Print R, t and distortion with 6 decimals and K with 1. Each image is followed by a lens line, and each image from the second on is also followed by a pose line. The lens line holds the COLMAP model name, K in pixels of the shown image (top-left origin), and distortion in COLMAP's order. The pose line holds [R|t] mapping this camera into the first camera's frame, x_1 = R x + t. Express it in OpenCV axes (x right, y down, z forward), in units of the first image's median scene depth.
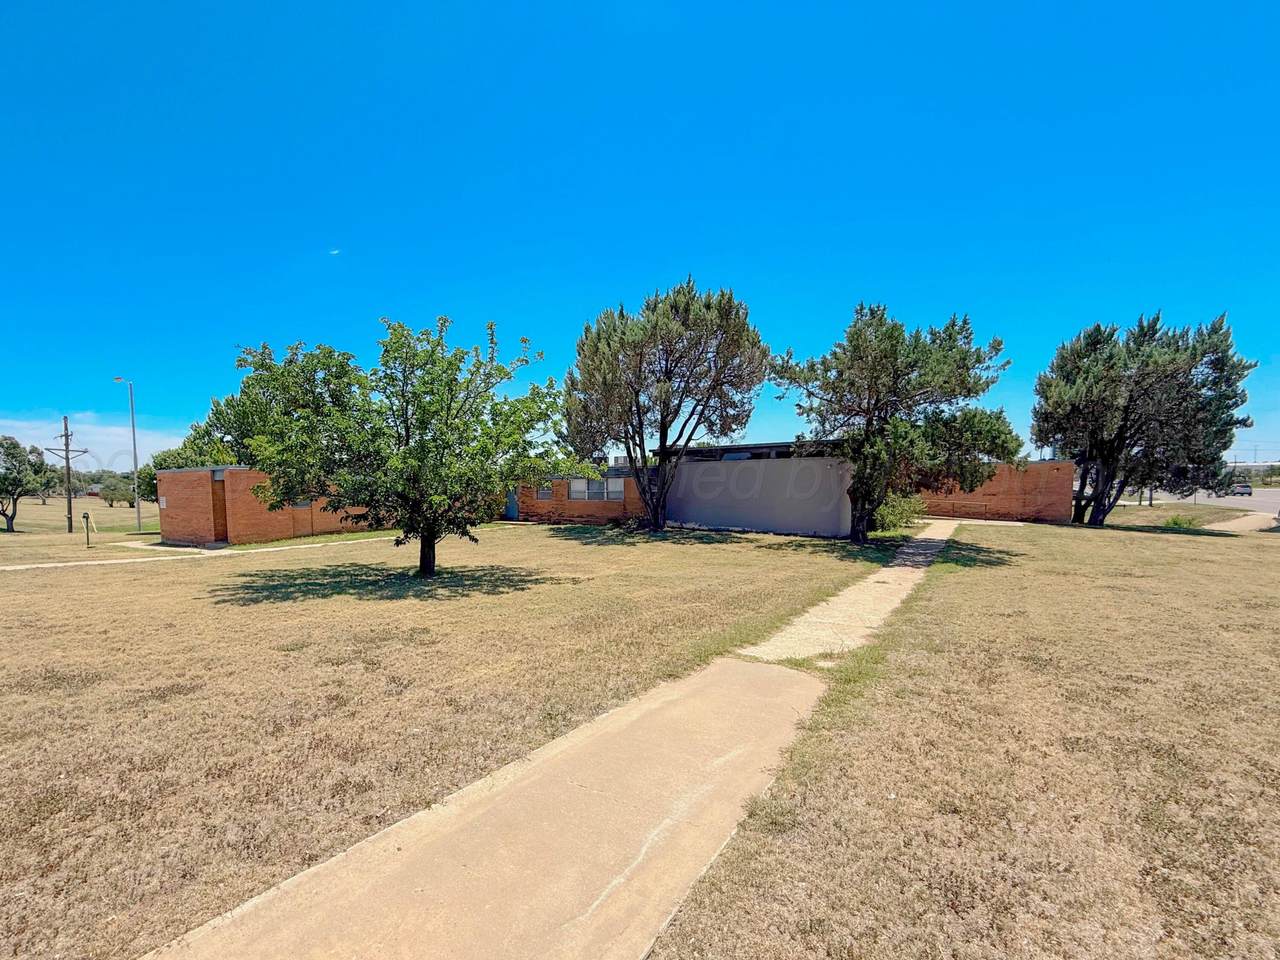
lens RADIAL K [[525.1, 0, 632.5], [0, 525.1, 491.3], [0, 0, 1]] dist [0.001313, 0.000156]
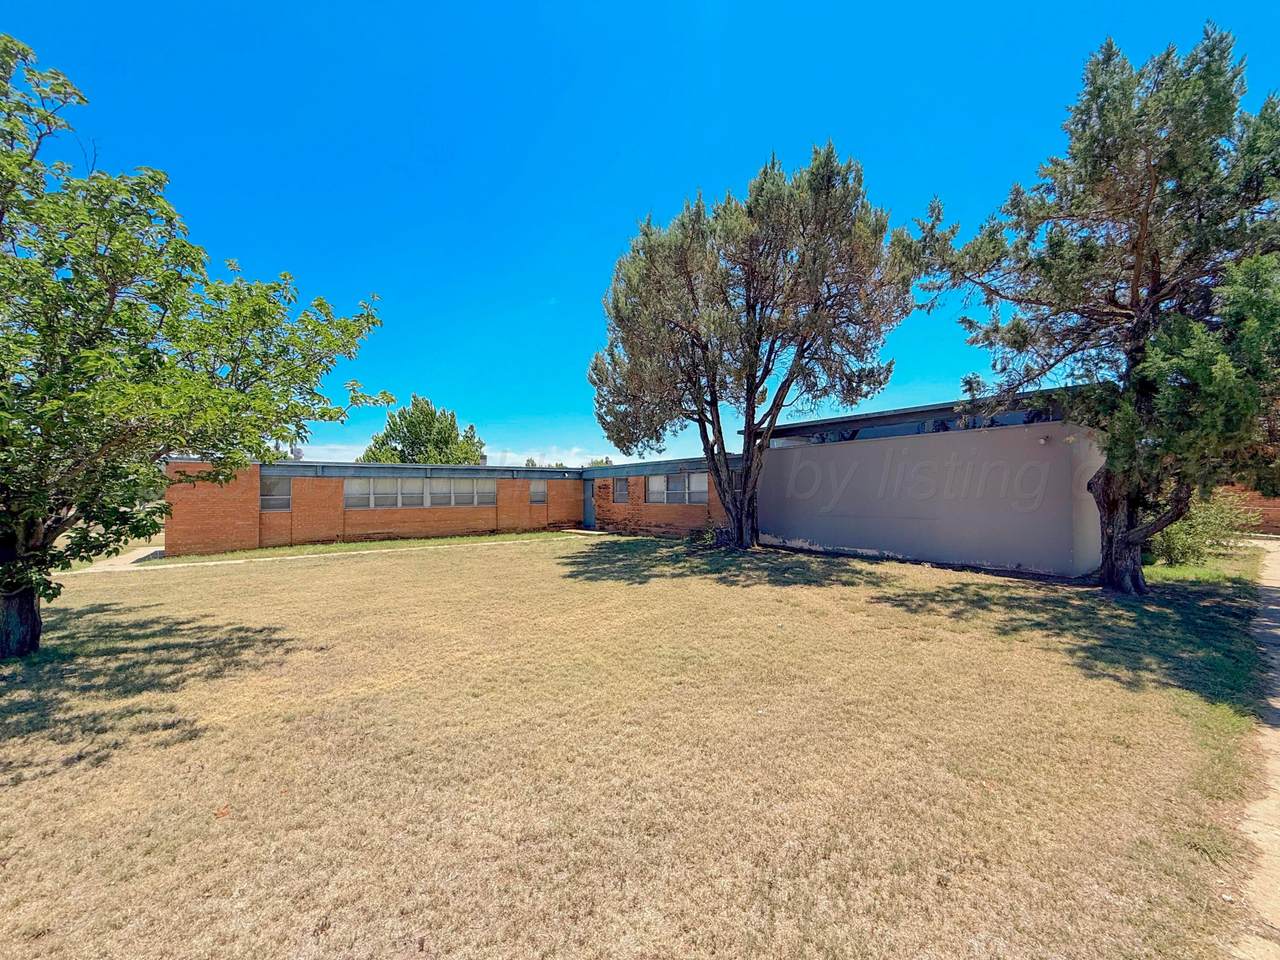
lens RADIAL K [[525.3, 0, 644.7], [0, 525.3, 458.6], [0, 0, 1]] dist [0.000290, -0.000091]
pose [[0.955269, -0.020504, -0.295026, 0.140698], [-0.000735, 0.997426, -0.071699, 0.008214], [0.295737, 0.068708, 0.952795, 0.362867]]
